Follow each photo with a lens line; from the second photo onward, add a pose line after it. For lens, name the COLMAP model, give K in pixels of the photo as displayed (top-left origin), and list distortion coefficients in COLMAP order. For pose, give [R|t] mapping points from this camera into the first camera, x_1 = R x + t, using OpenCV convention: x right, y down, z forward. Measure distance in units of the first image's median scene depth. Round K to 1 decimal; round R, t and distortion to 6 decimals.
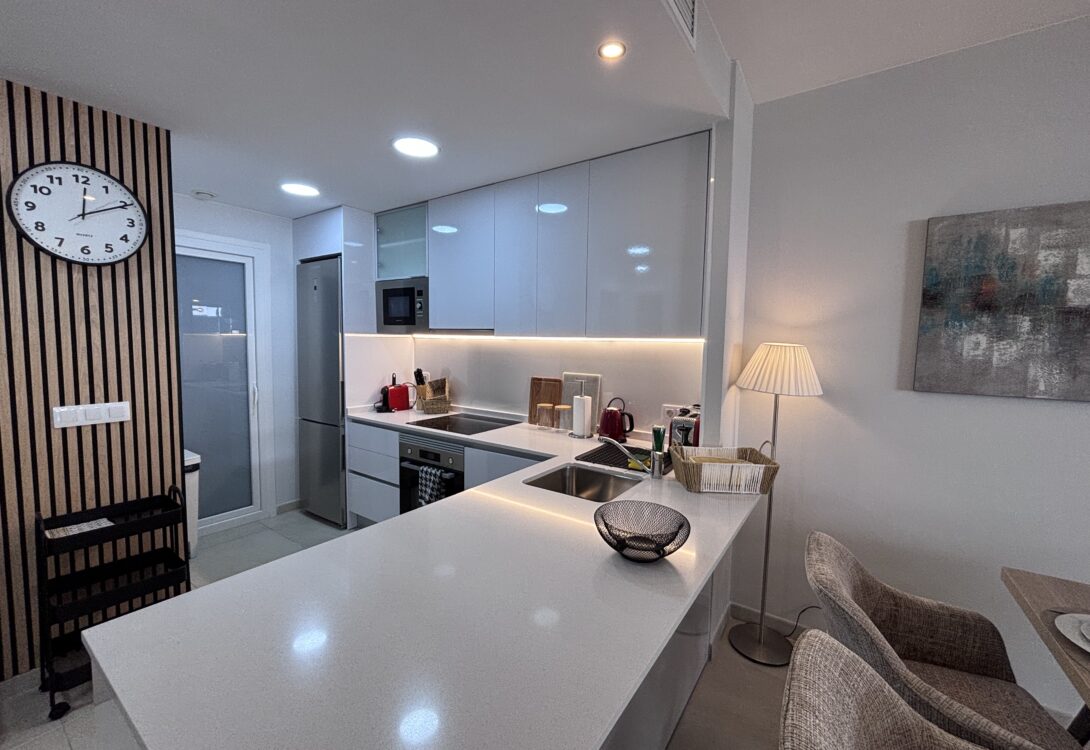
lens RADIAL K [[436.7, 0, 545.0], [0, 436.7, 375.0], [0, 0, 1]] dist [0.000542, -0.000075]
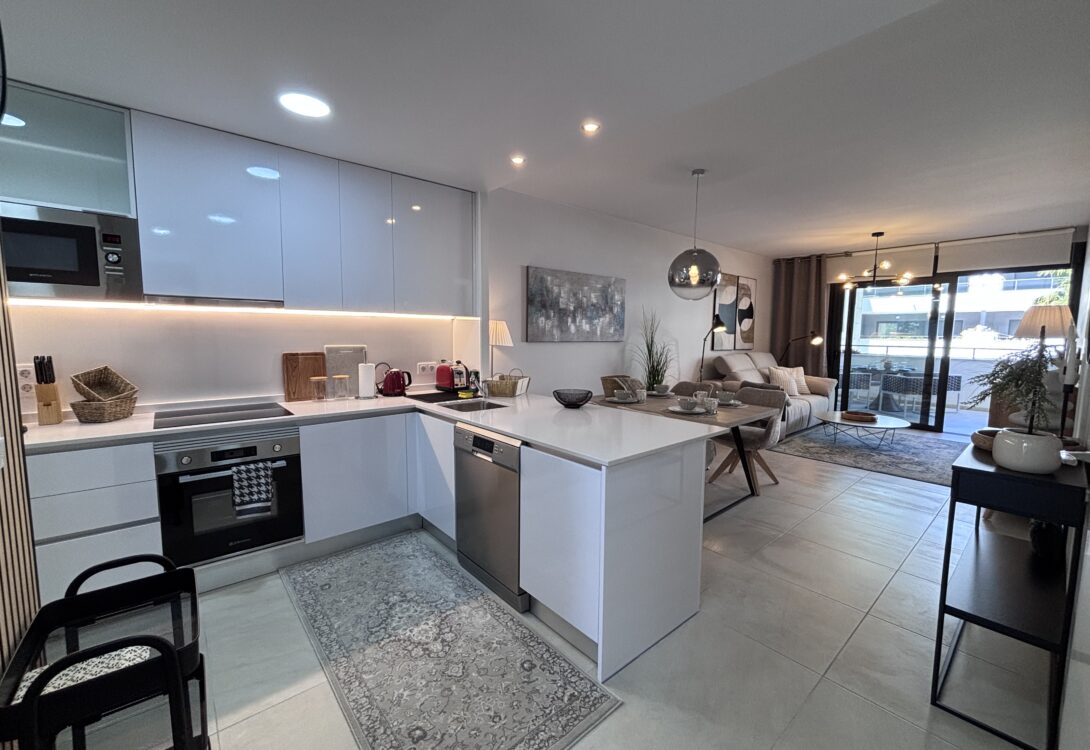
lens RADIAL K [[436.7, 0, 545.0], [0, 436.7, 375.0], [0, 0, 1]] dist [0.000542, -0.000075]
pose [[0.257027, -0.108285, 0.960318, -0.978077], [0.064401, 0.993413, 0.094779, -0.001513], [-0.964256, 0.037485, 0.262308, 0.243567]]
